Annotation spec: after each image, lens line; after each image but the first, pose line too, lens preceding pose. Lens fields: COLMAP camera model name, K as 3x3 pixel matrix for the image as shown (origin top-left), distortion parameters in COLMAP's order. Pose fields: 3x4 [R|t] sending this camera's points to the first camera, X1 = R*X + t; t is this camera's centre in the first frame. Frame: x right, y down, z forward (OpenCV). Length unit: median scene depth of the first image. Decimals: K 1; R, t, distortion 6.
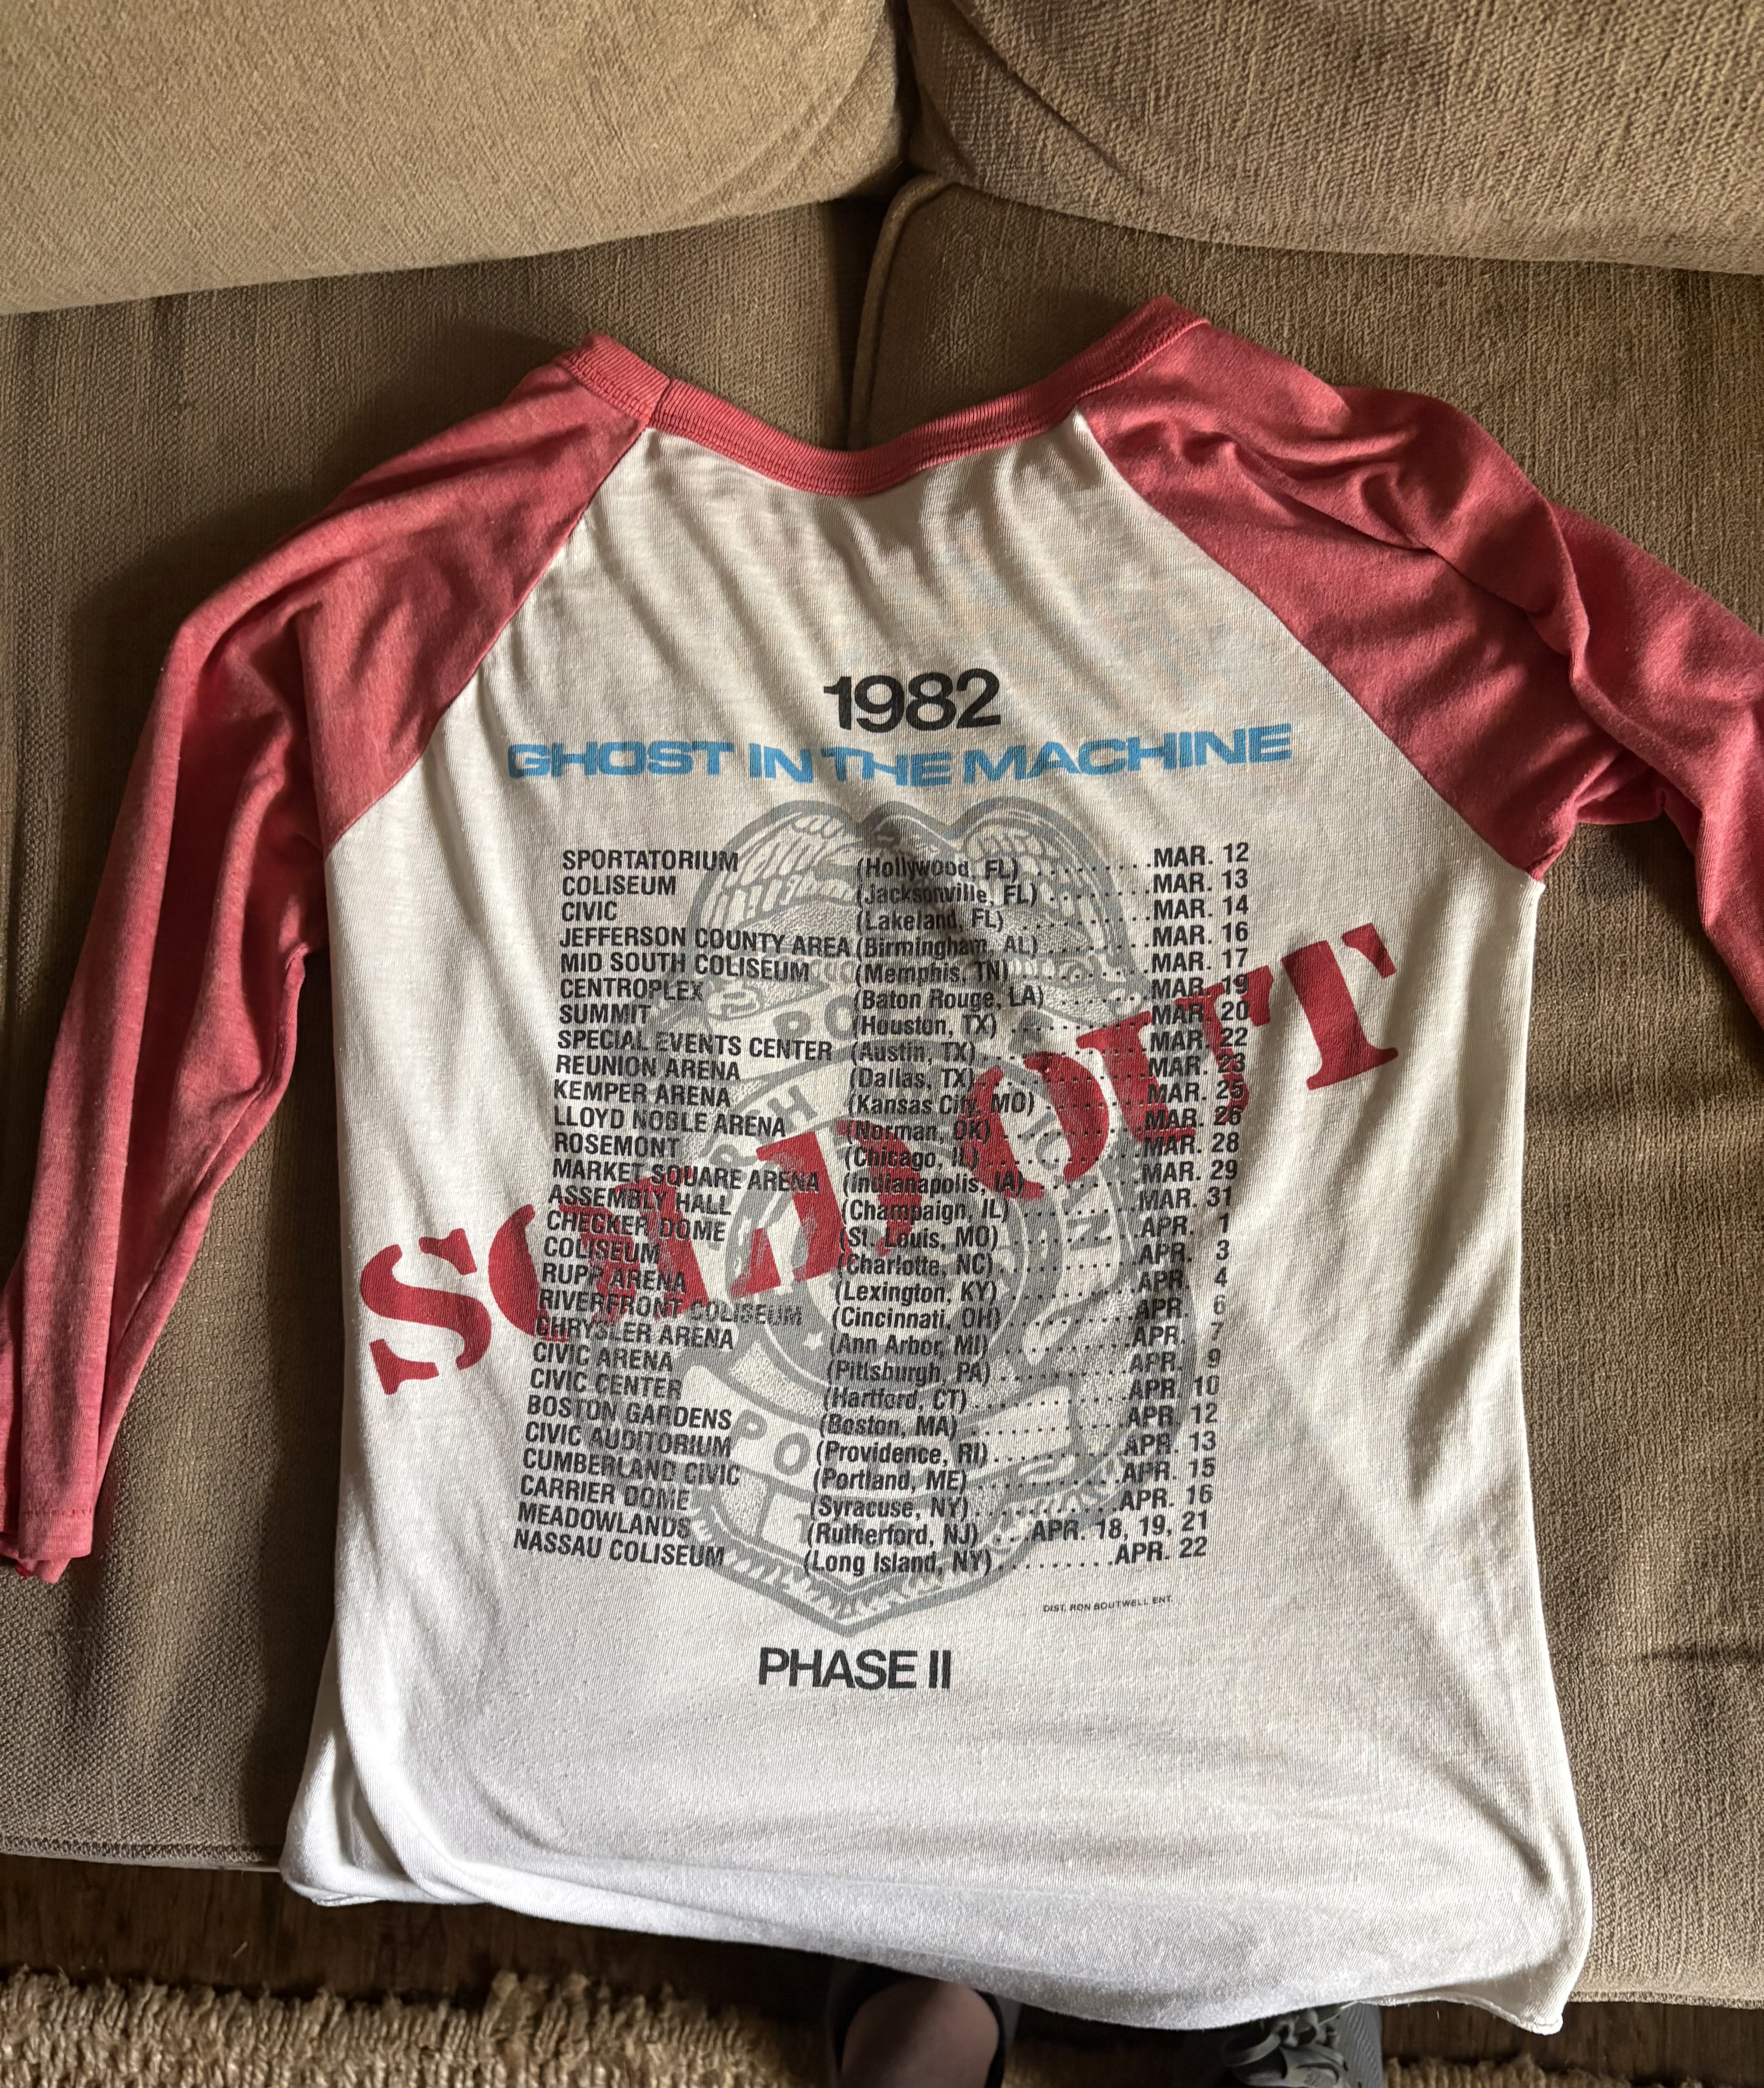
lens RADIAL K [[1787.5, 0, 878.7], [0, 1787.5, 1037.9], [0, 0, 1]] dist [0.011625, -0.018702]
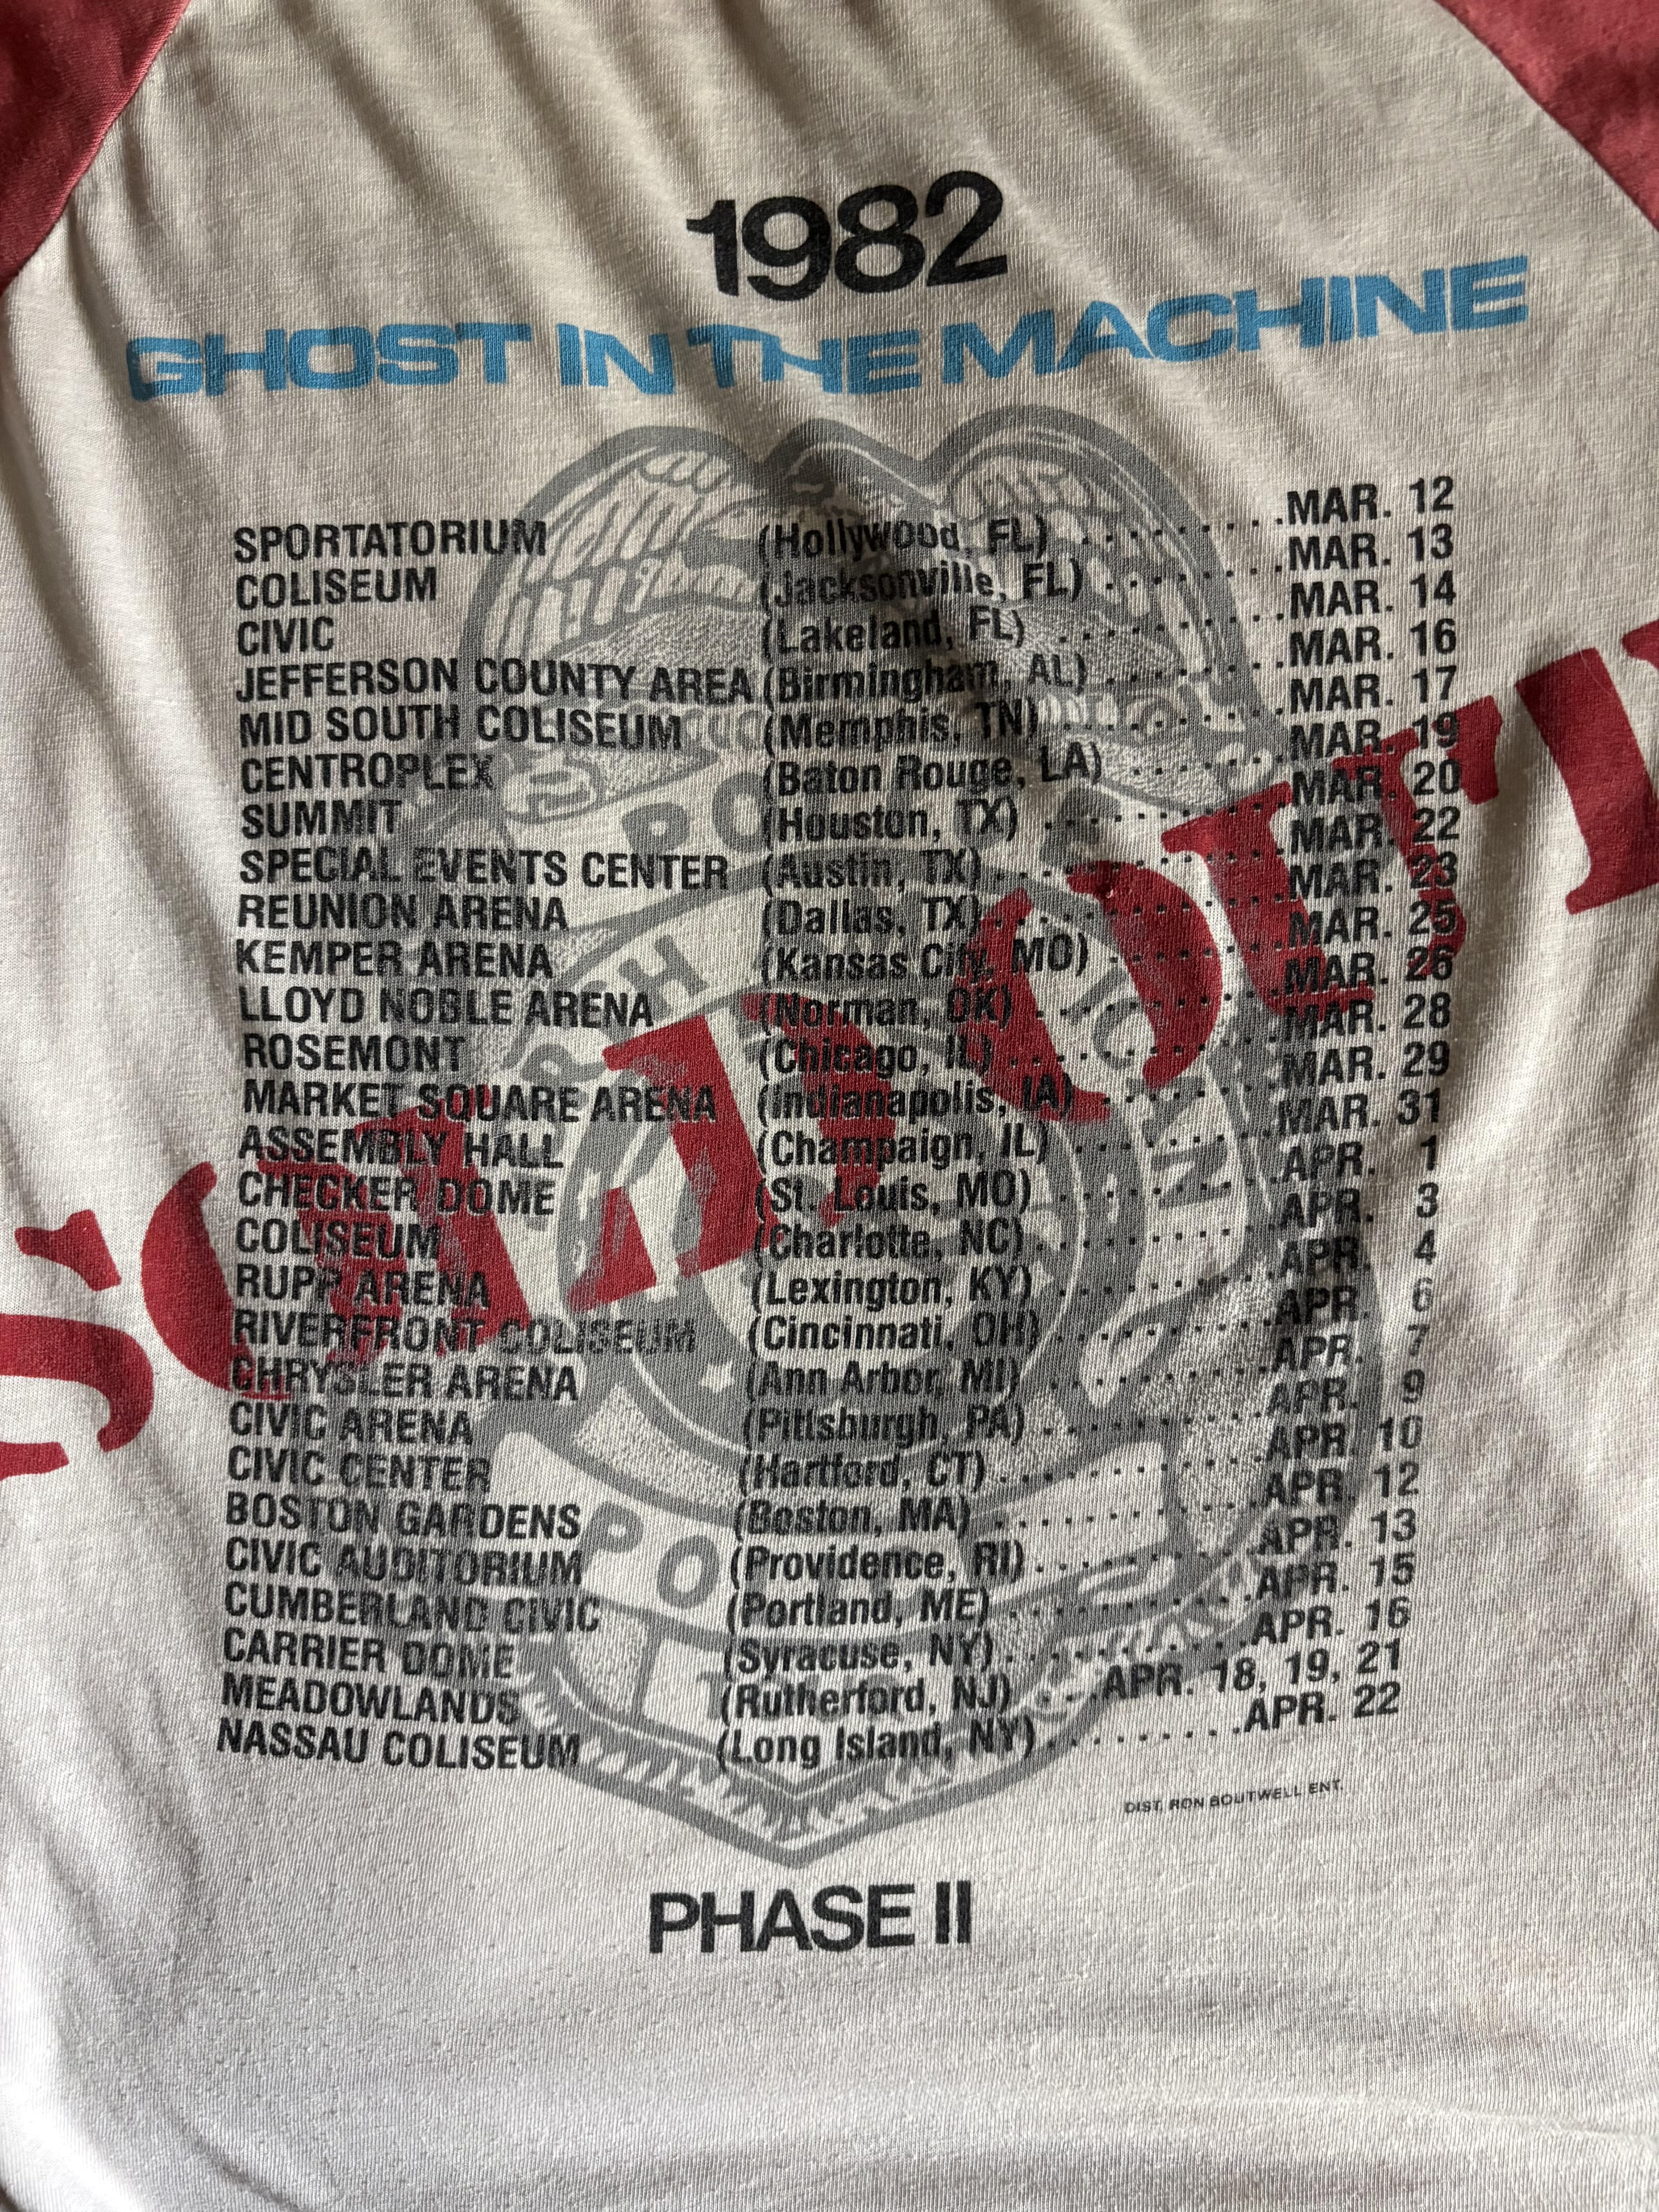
lens RADIAL K [[1671.2, 0, 830.0], [0, 1671.2, 1114.5], [0, 0, 1]] dist [-0.013638, -0.013656]
pose [[0.998640, -0.037598, 0.036128, -0.016182], [0.032126, 0.989397, 0.141641, 0.009455], [-0.041070, -0.140288, 0.989259, 0.470237]]
